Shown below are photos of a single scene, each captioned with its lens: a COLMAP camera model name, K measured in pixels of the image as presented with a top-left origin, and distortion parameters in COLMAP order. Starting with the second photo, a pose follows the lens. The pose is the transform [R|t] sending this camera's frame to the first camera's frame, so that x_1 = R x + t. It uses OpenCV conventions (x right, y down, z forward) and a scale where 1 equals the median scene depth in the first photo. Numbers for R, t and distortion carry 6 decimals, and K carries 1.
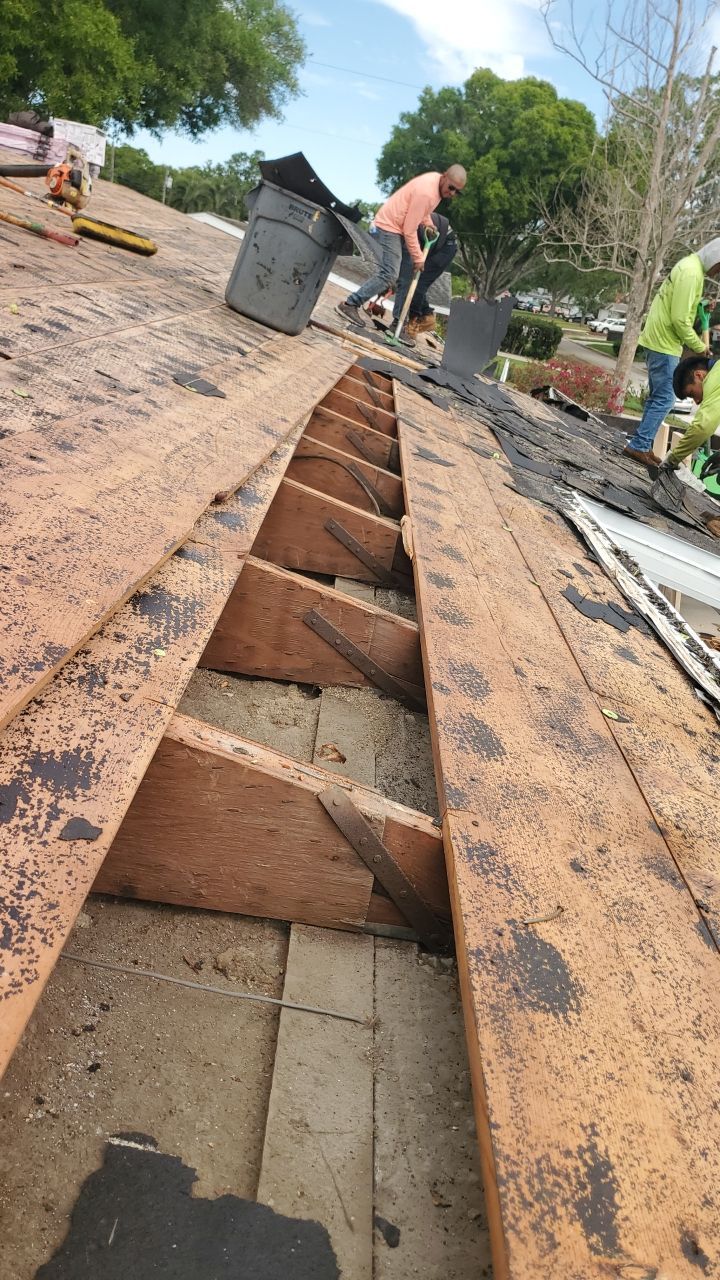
lens RADIAL K [[988.8, 0, 356.4], [0, 988.8, 621.0], [0, 0, 1]] dist [0.131193, -0.298175]
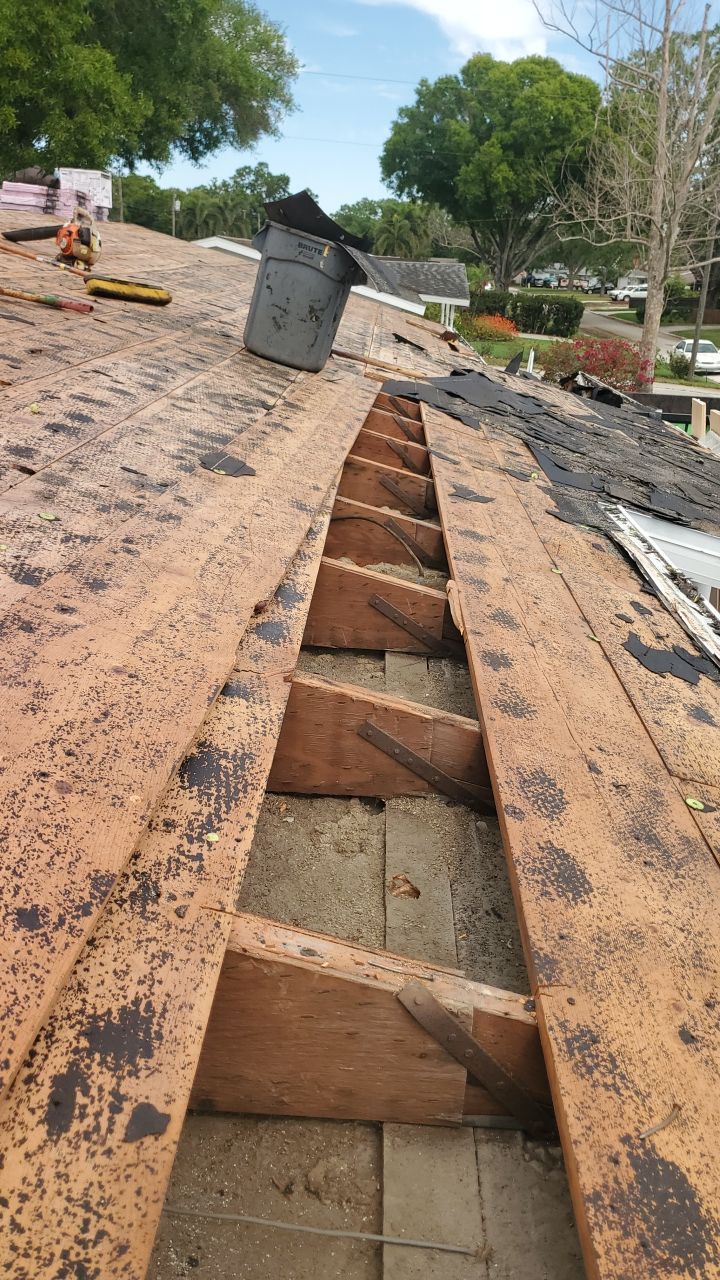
lens RADIAL K [[990.3, 0, 356.7], [0, 990.3, 607.9], [0, 0, 1]] dist [0.101539, -0.224377]
pose [[0.993437, -0.103505, -0.048688, 0.004369], [0.103106, 0.994613, -0.010641, -0.127312], [0.049527, 0.005551, 0.998757, 0.051780]]
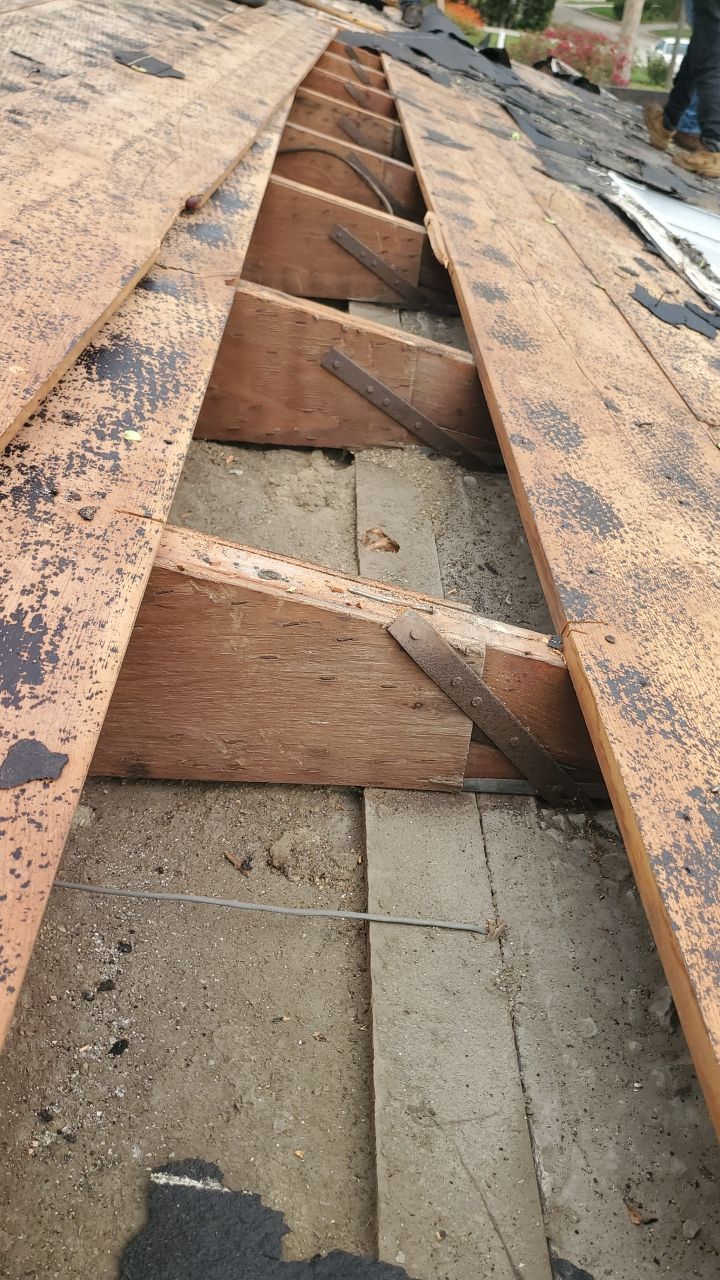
lens RADIAL K [[990.3, 0, 356.7], [0, 990.3, 607.9], [0, 0, 1]] dist [0.101539, -0.224377]
pose [[0.995705, -0.090468, -0.019668, -0.033312], [0.092525, 0.964955, 0.245562, -0.006393], [-0.003237, -0.246327, 0.969181, 0.244445]]
